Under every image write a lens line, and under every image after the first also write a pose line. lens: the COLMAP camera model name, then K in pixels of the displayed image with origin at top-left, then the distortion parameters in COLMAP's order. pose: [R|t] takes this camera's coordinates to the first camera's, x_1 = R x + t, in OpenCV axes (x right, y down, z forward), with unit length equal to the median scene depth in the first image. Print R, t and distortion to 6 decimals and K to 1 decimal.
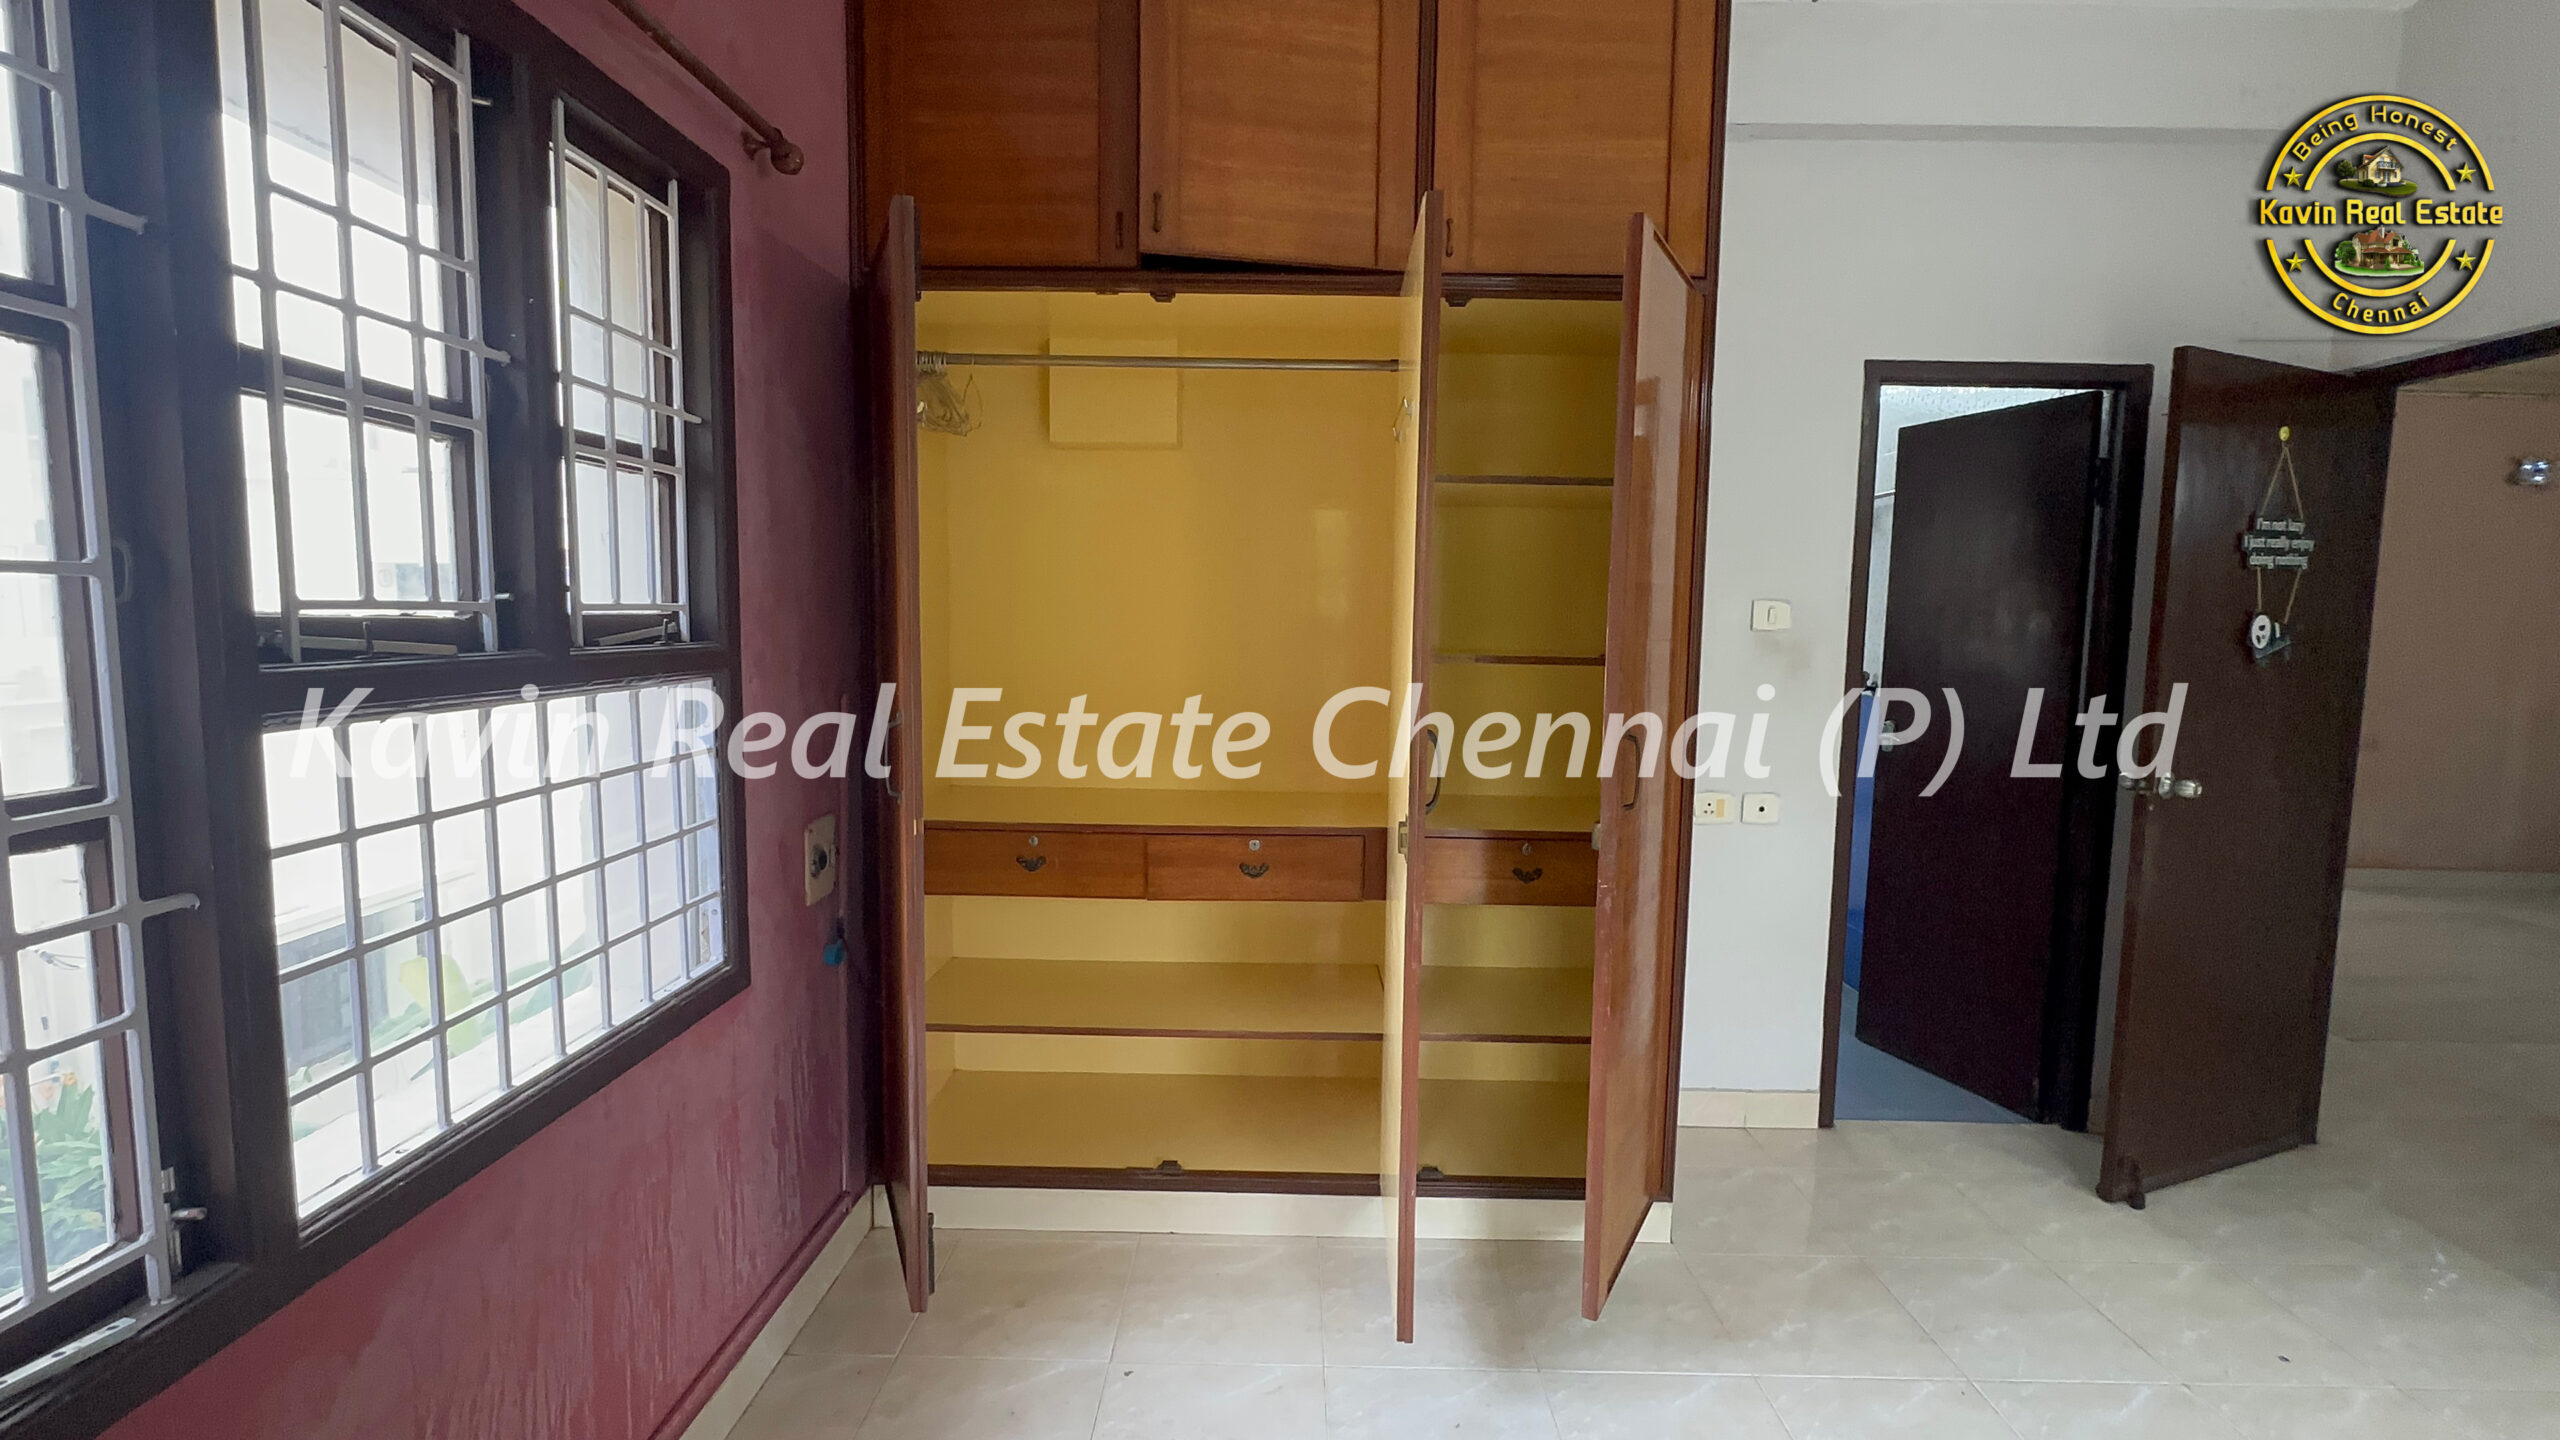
lens RADIAL K [[1125.4, 0, 1270.7], [0, 1125.4, 718.3], [0, 0, 1]] dist [-0.010317, 0.000315]
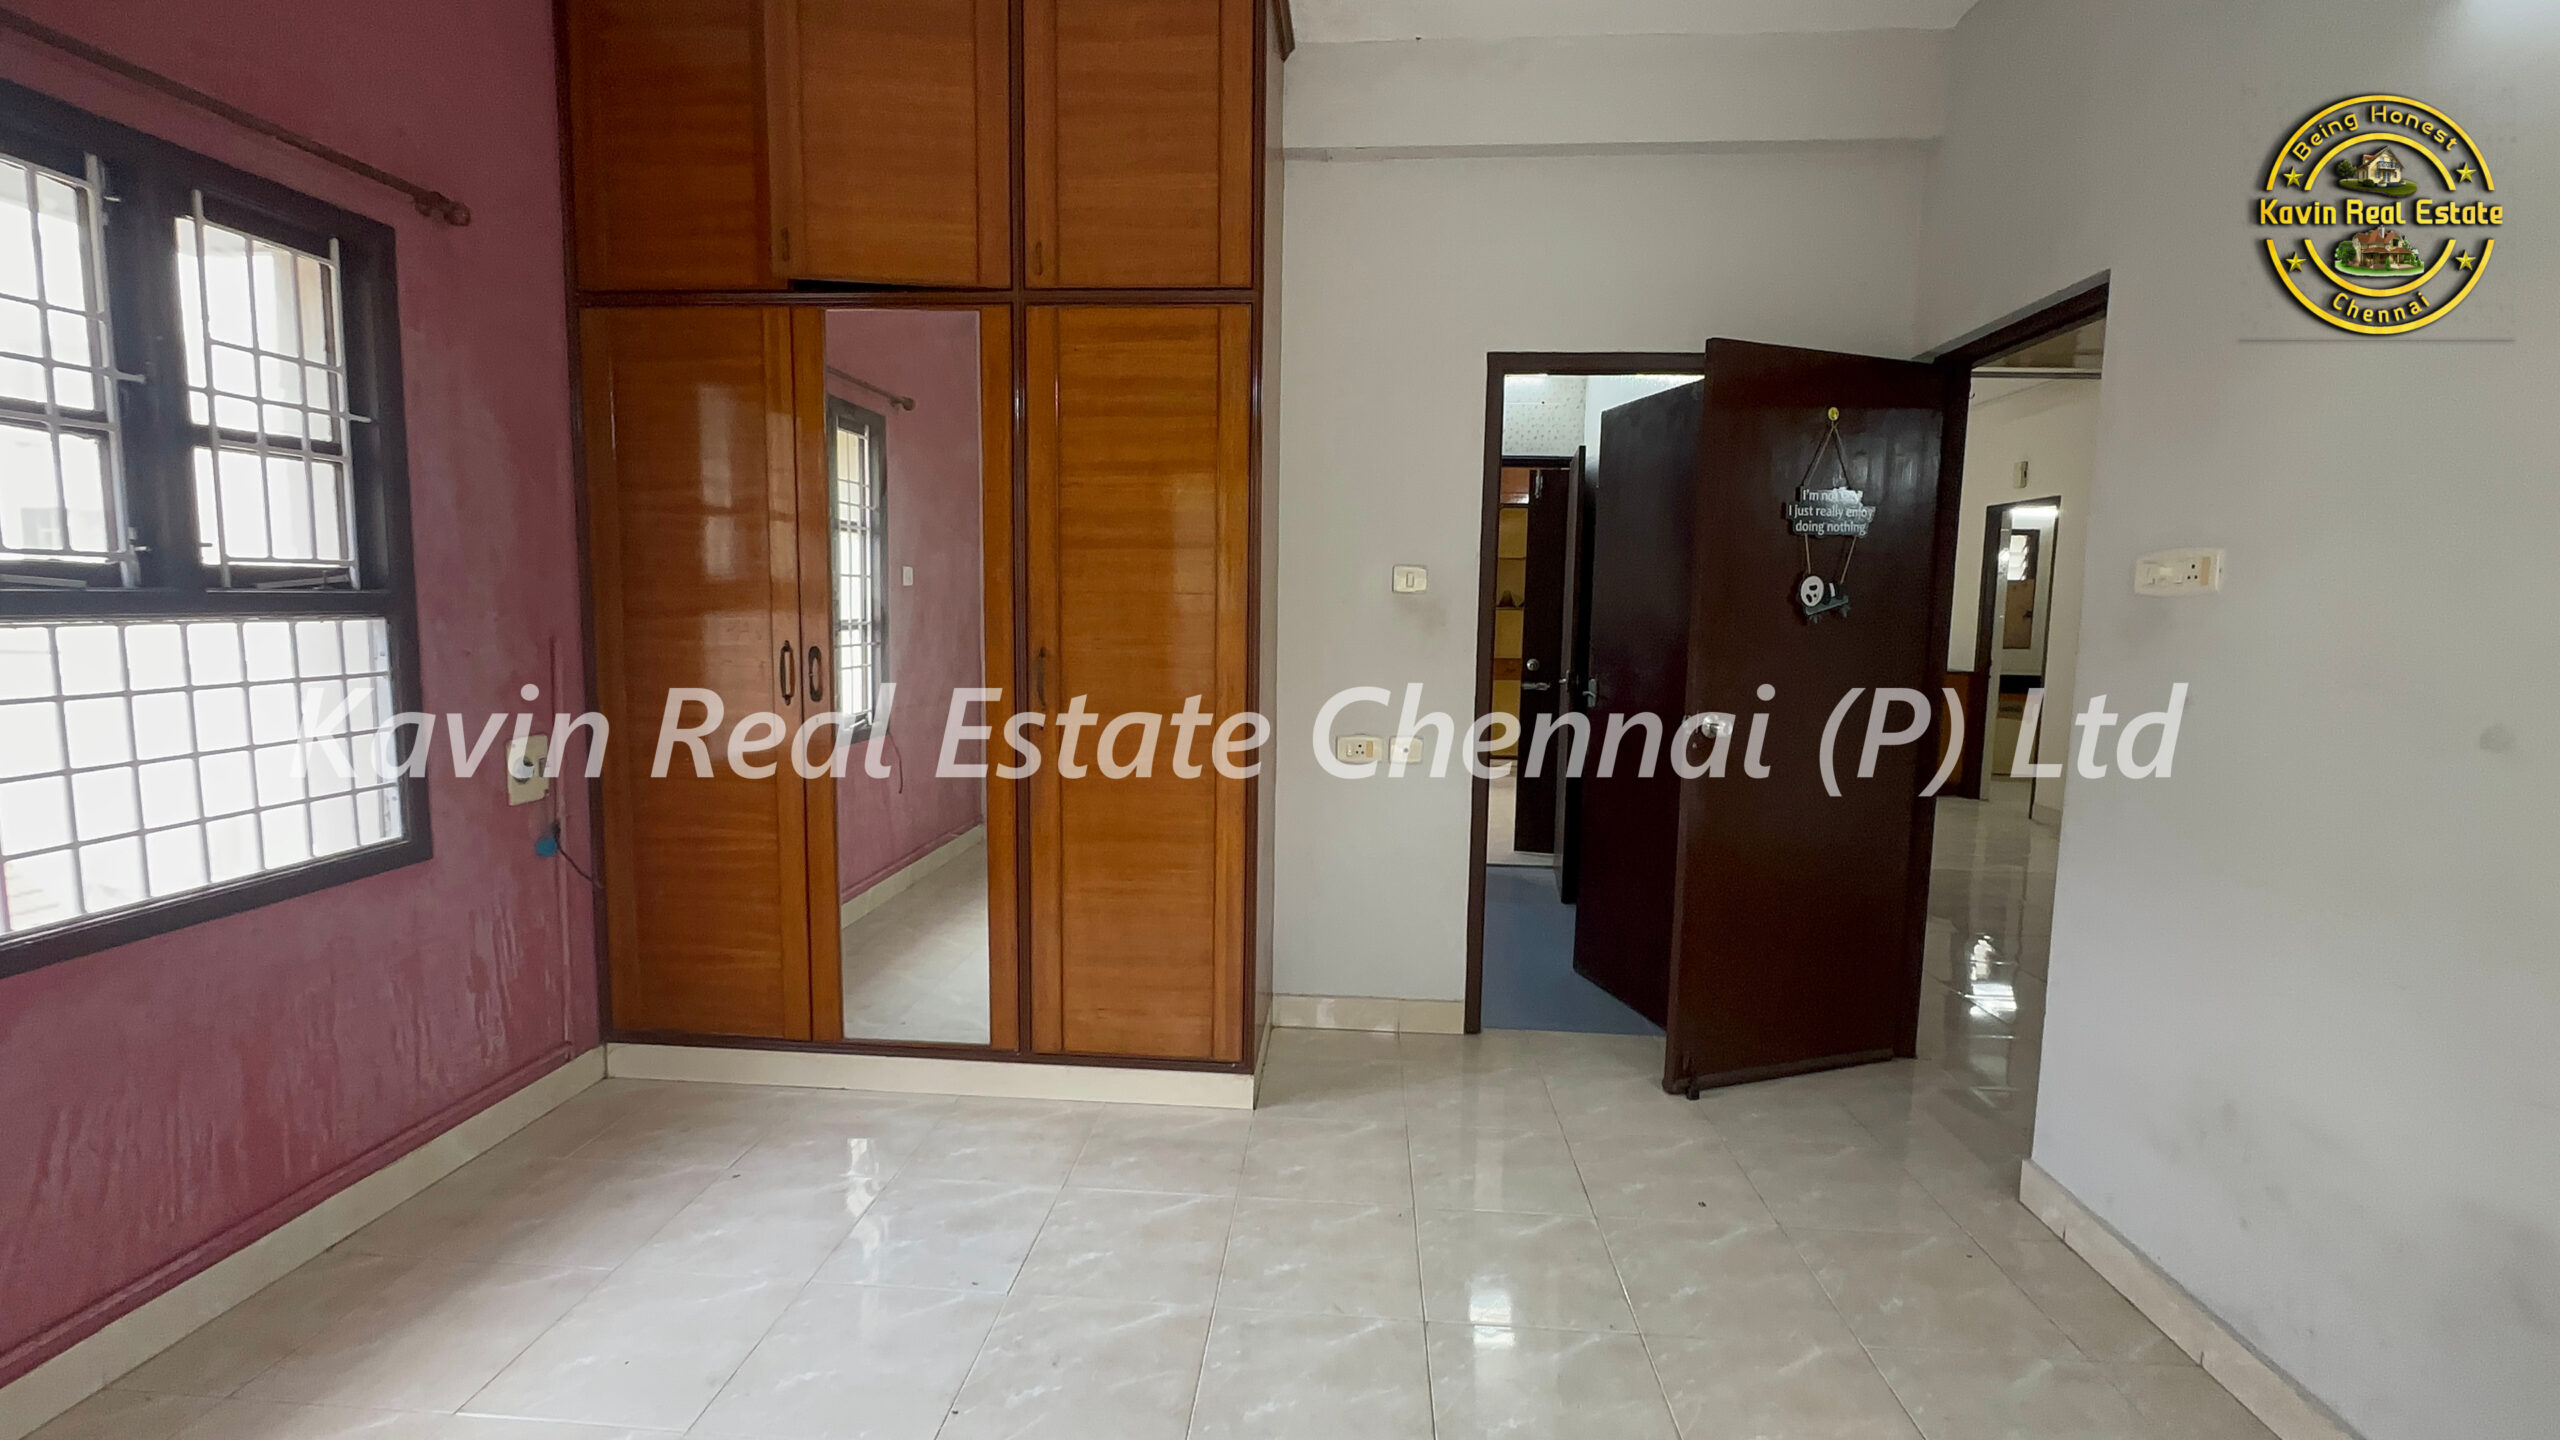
lens RADIAL K [[1125.4, 0, 1282.7], [0, 1125.4, 722.1], [0, 0, 1]] dist [-0.010317, 0.000315]
pose [[0.998128, 0.006278, -0.060832, 0.485982], [-0.005543, 0.999910, 0.012248, 0.049287], [0.060903, -0.011888, 0.998073, -0.183203]]
